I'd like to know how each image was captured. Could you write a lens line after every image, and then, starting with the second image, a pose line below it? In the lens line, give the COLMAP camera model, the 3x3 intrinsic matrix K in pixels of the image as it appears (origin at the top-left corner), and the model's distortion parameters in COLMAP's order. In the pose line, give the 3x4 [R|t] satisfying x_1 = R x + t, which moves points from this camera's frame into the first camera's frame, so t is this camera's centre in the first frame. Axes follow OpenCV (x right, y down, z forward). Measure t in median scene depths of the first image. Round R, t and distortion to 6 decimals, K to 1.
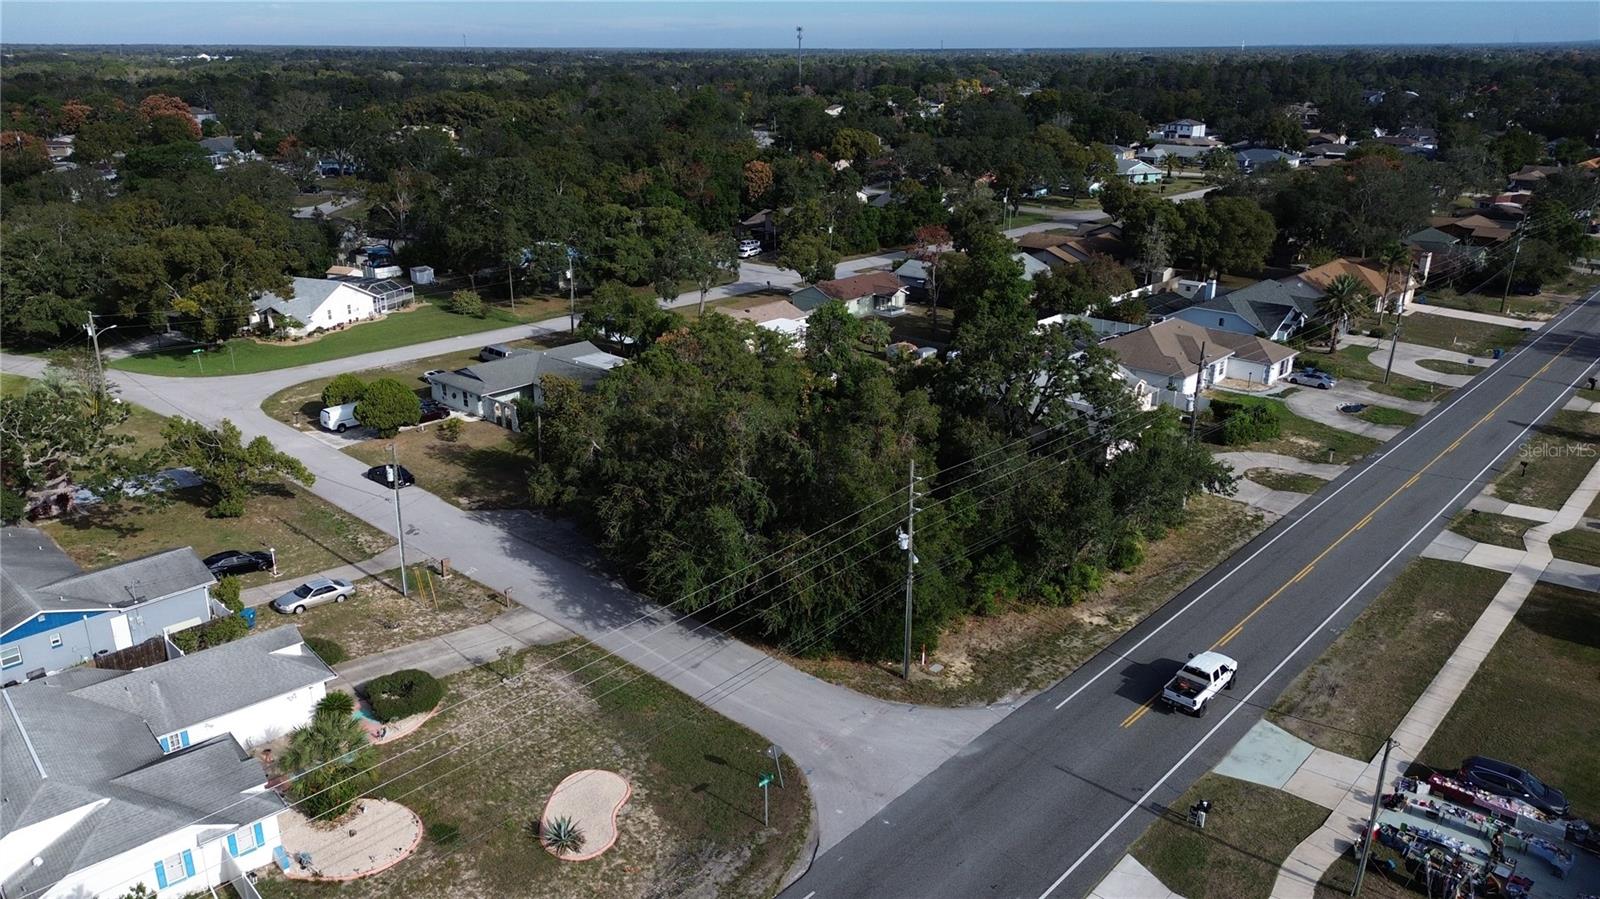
lens RADIAL K [[1139.0, 0, 792.8], [0, 1139.0, 445.8], [0, 0, 1]] dist [0.046464, -0.038663]
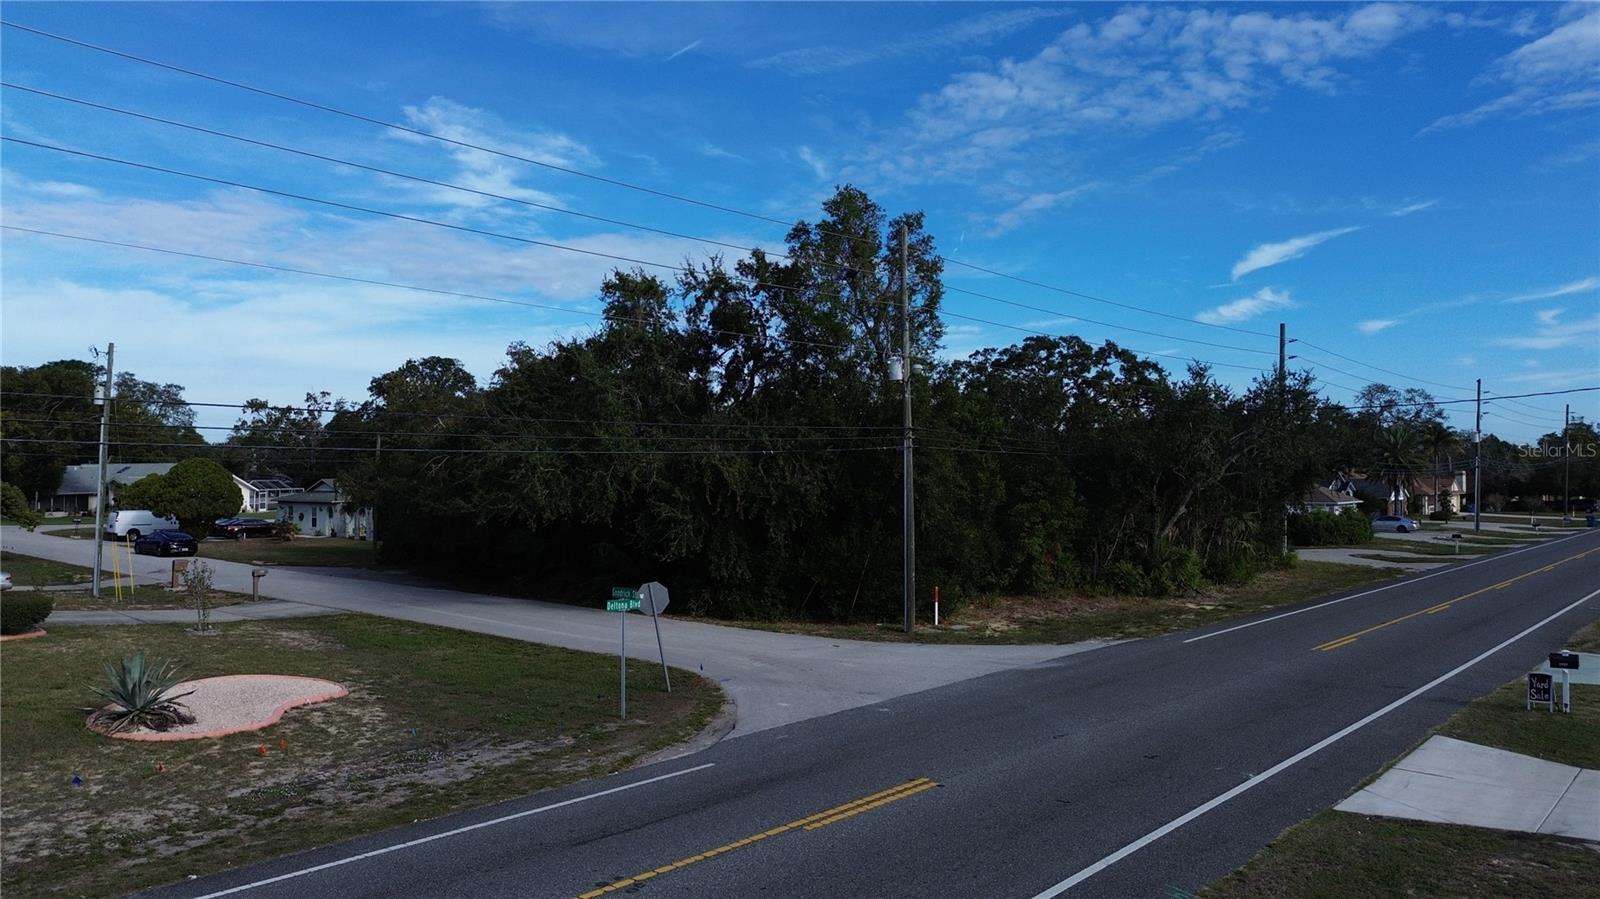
lens RADIAL K [[1139.0, 0, 799.0], [0, 1139.0, 449.6], [0, 0, 1]] dist [0.046464, -0.038663]
pose [[0.999597, -0.003103, 0.028202, 0.025268], [0.012659, 0.938355, -0.345440, 0.284398], [-0.025392, 0.345658, 0.938017, 0.390371]]
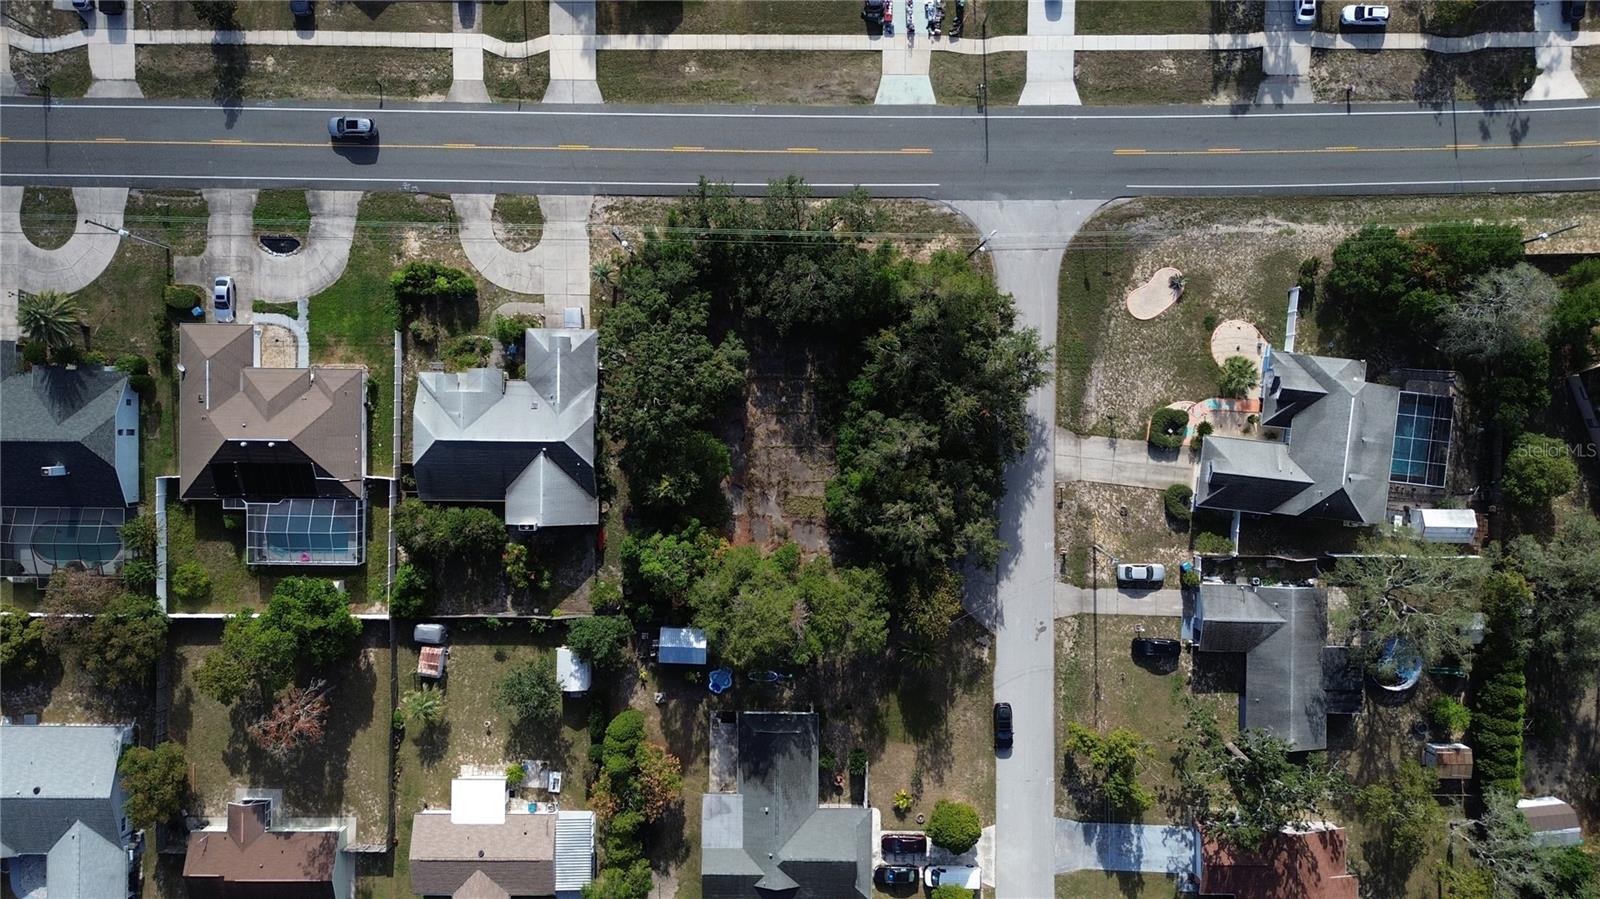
lens RADIAL K [[1139.0, 0, 798.4], [0, 1139.0, 447.0], [0, 0, 1]] dist [0.046464, -0.038663]
pose [[-0.669186, -0.743043, -0.008743, 0.064766], [0.244314, -0.231110, 0.941753, -1.514809], [-0.701784, 0.628072, 0.336192, 0.681948]]
